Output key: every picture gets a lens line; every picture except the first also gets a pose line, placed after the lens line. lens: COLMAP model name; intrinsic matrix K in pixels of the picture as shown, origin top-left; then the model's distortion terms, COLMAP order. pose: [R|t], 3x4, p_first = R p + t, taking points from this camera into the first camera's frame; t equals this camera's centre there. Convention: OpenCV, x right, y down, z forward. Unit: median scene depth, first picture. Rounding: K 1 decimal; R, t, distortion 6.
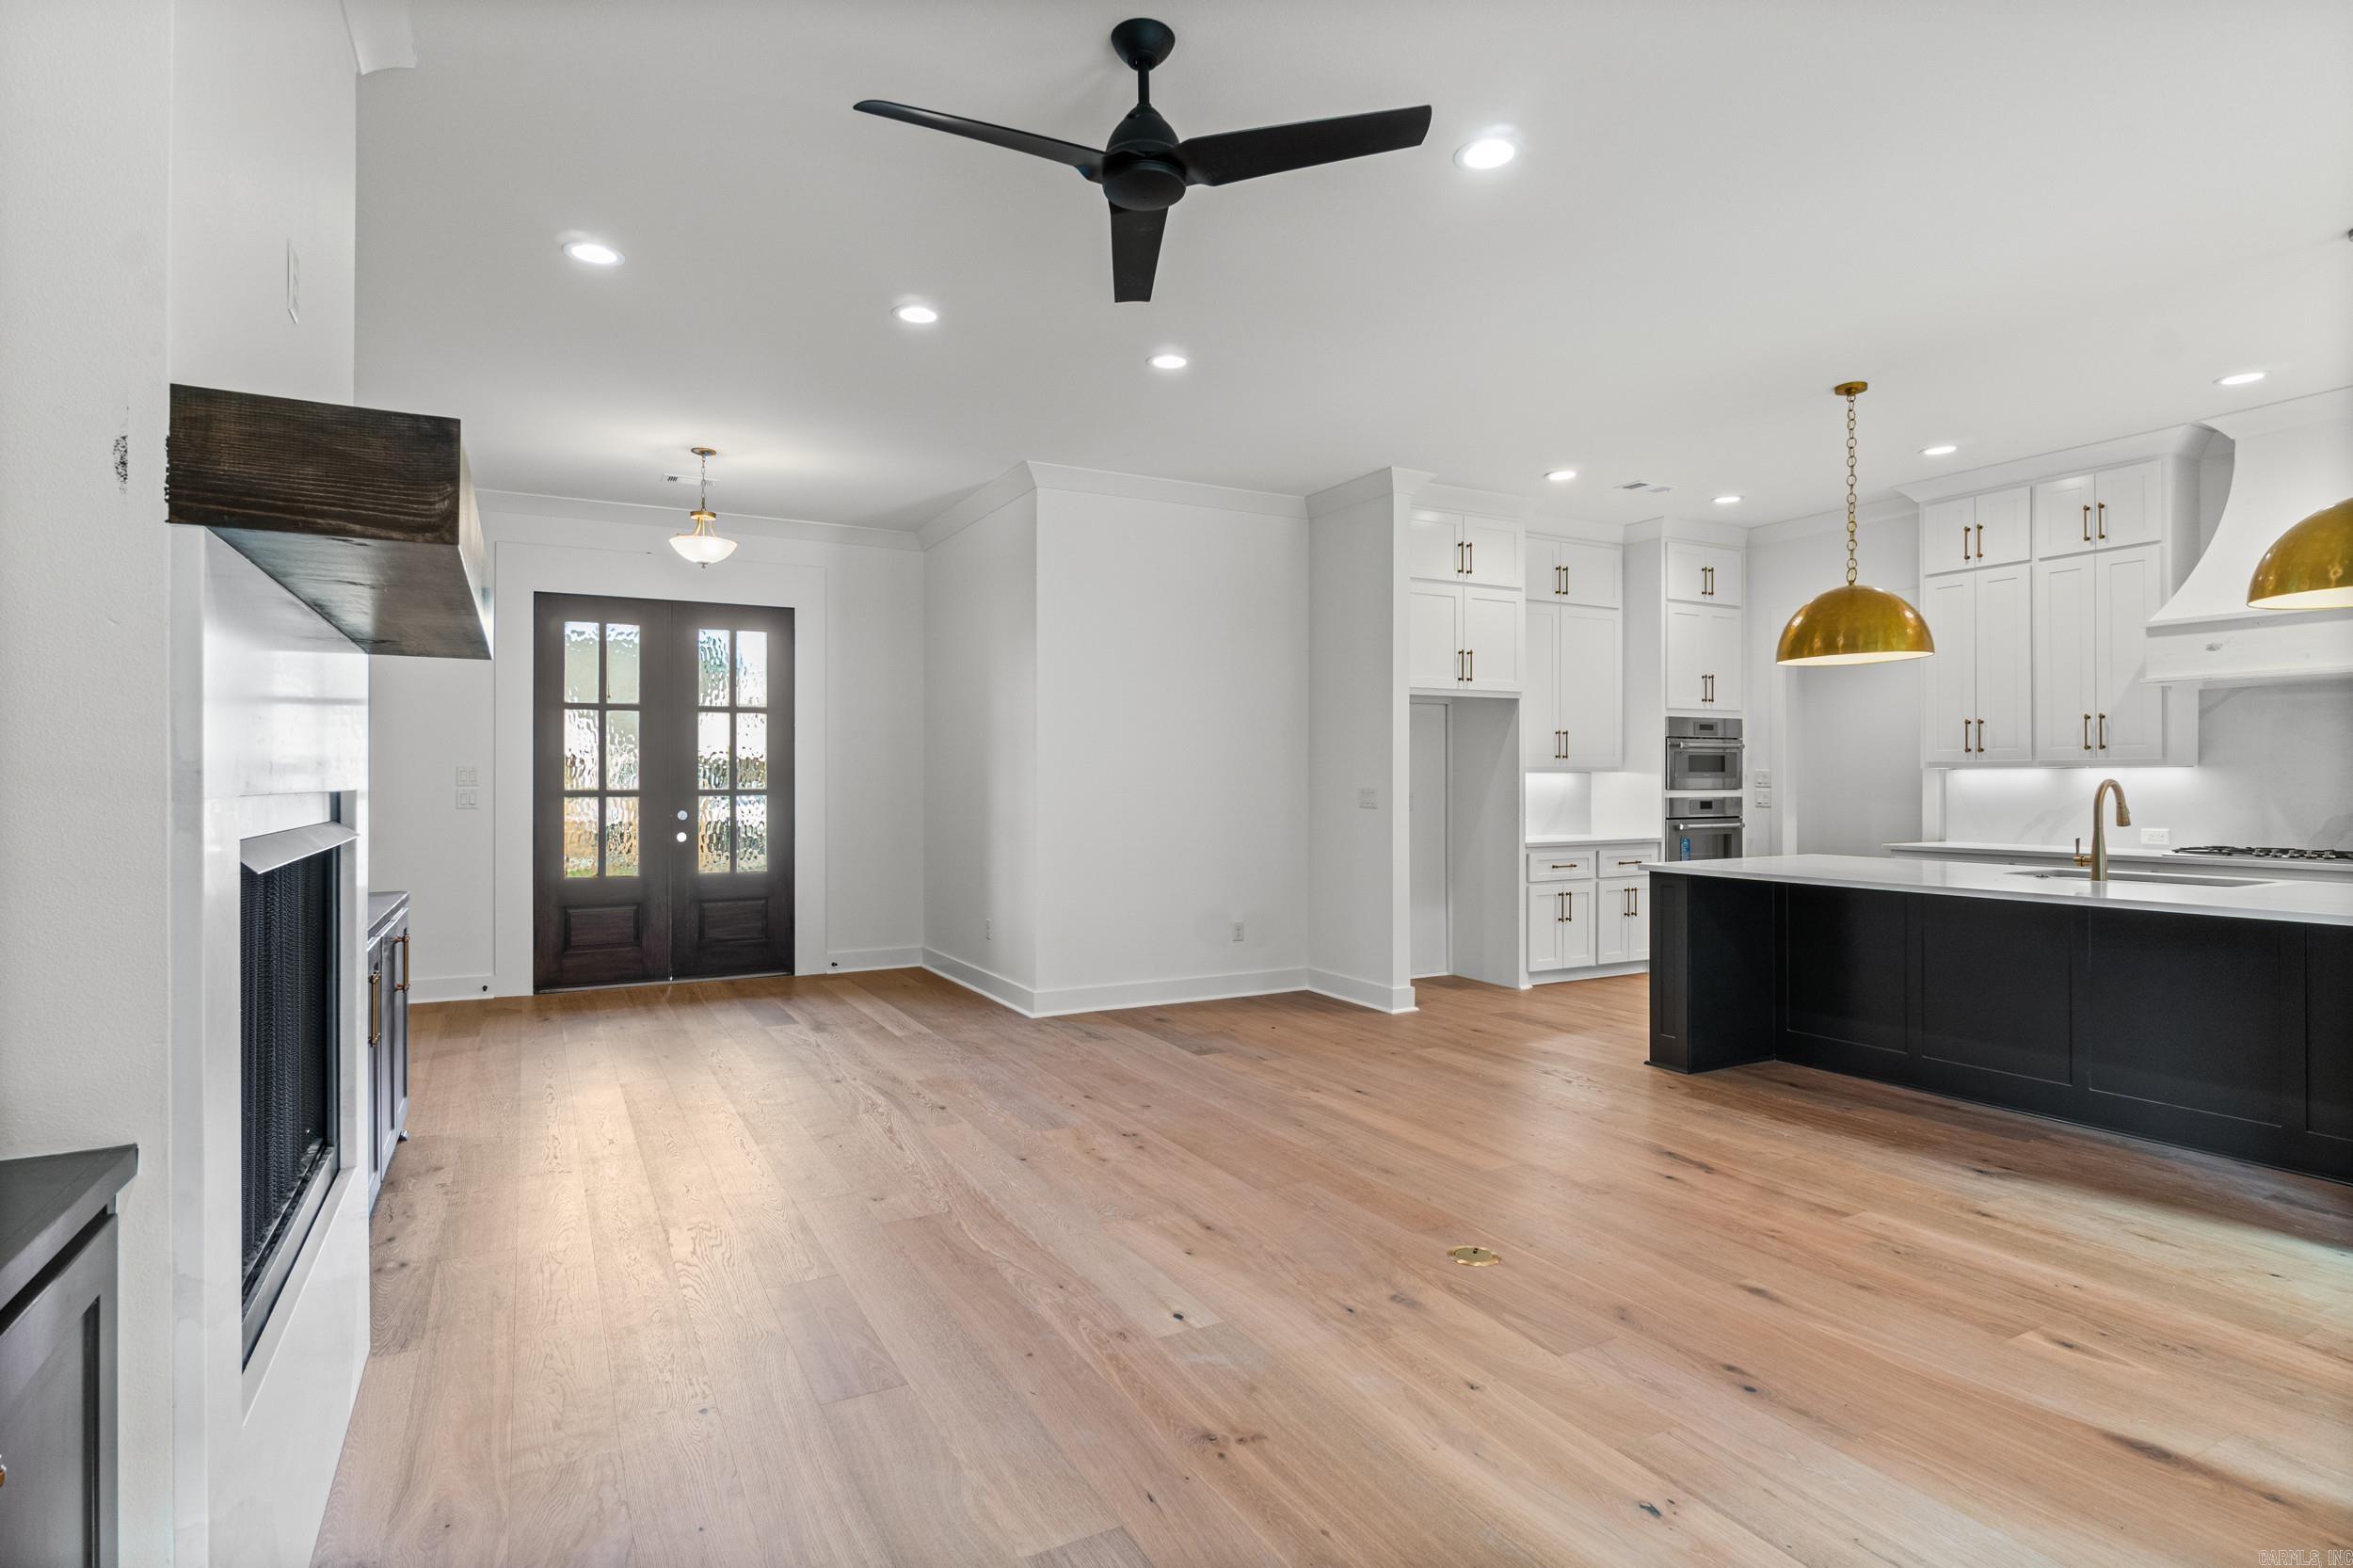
lens RADIAL K [[1208.0, 0, 1176.5], [0, 1208.0, 784.0], [0, 0, 1]] dist [0.000958, 0.000280]
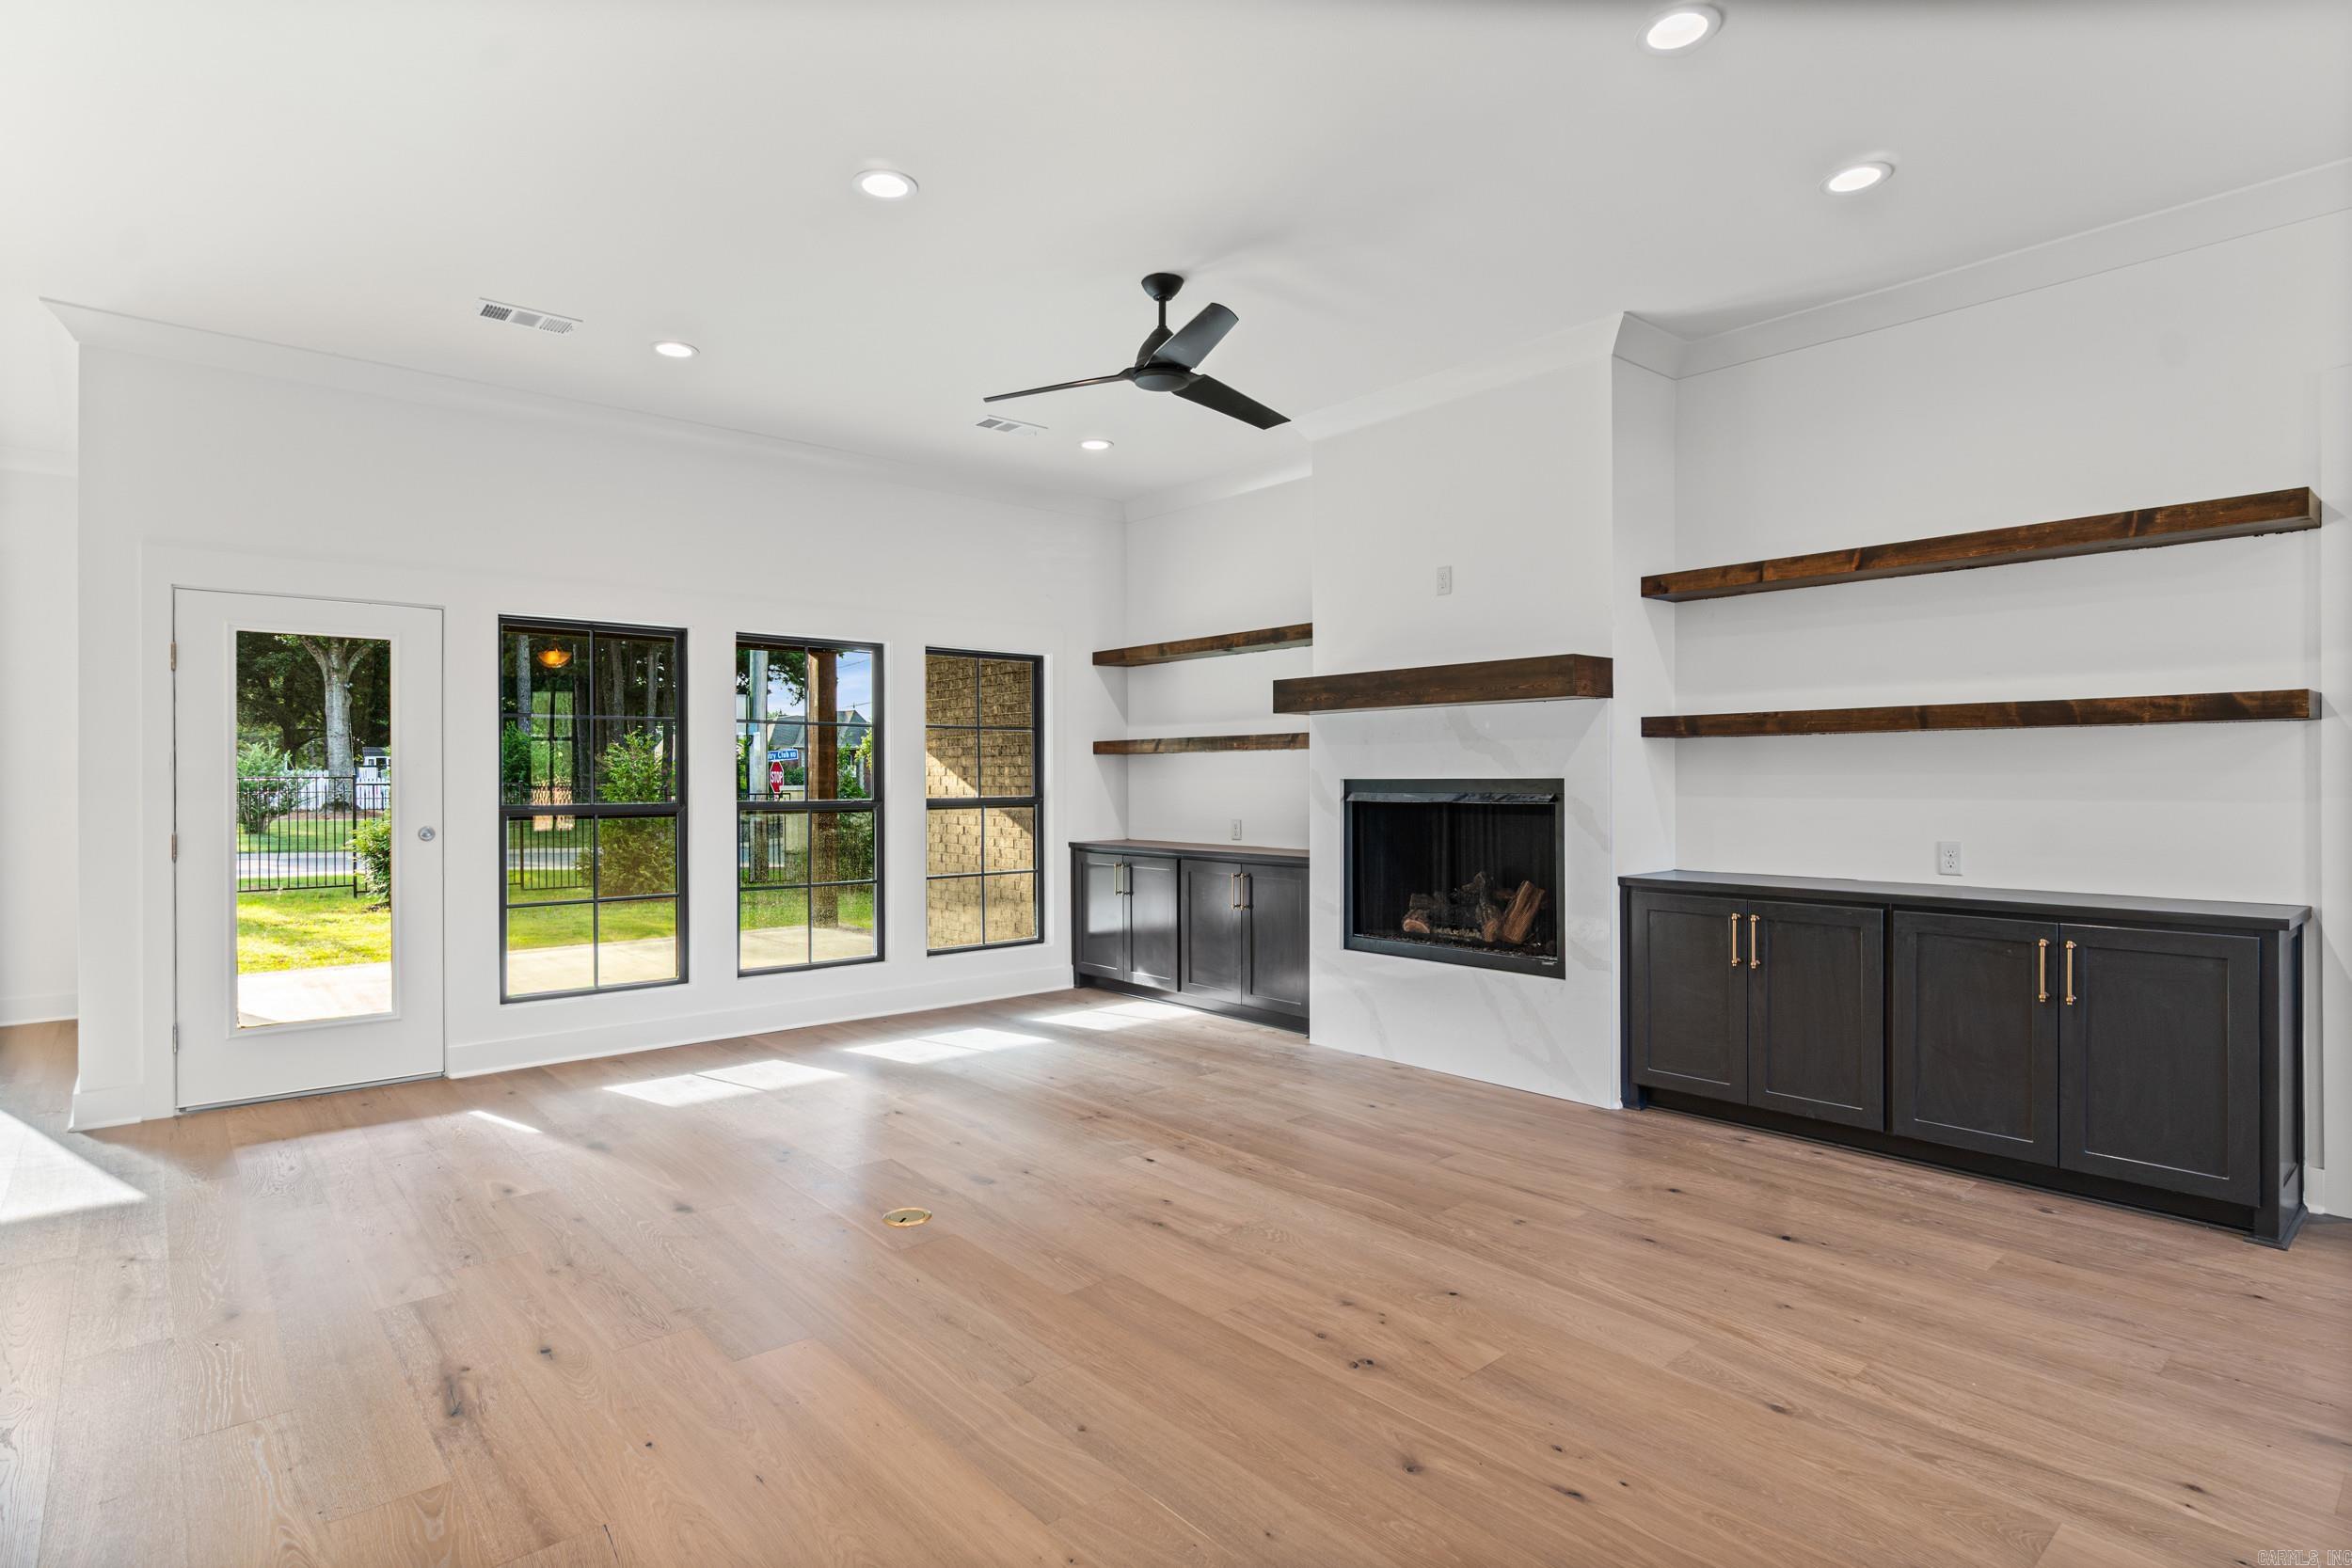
lens RADIAL K [[1207.3, 0, 1176.0], [0, 1207.3, 784.0], [0, 0, 1]] dist [0.000958, 0.000280]
pose [[-0.976077, 0.007108, -0.217308, 0.217544], [0.005787, 0.999961, 0.006712, -0.003772], [0.217347, 0.005294, -0.976080, 1.884377]]
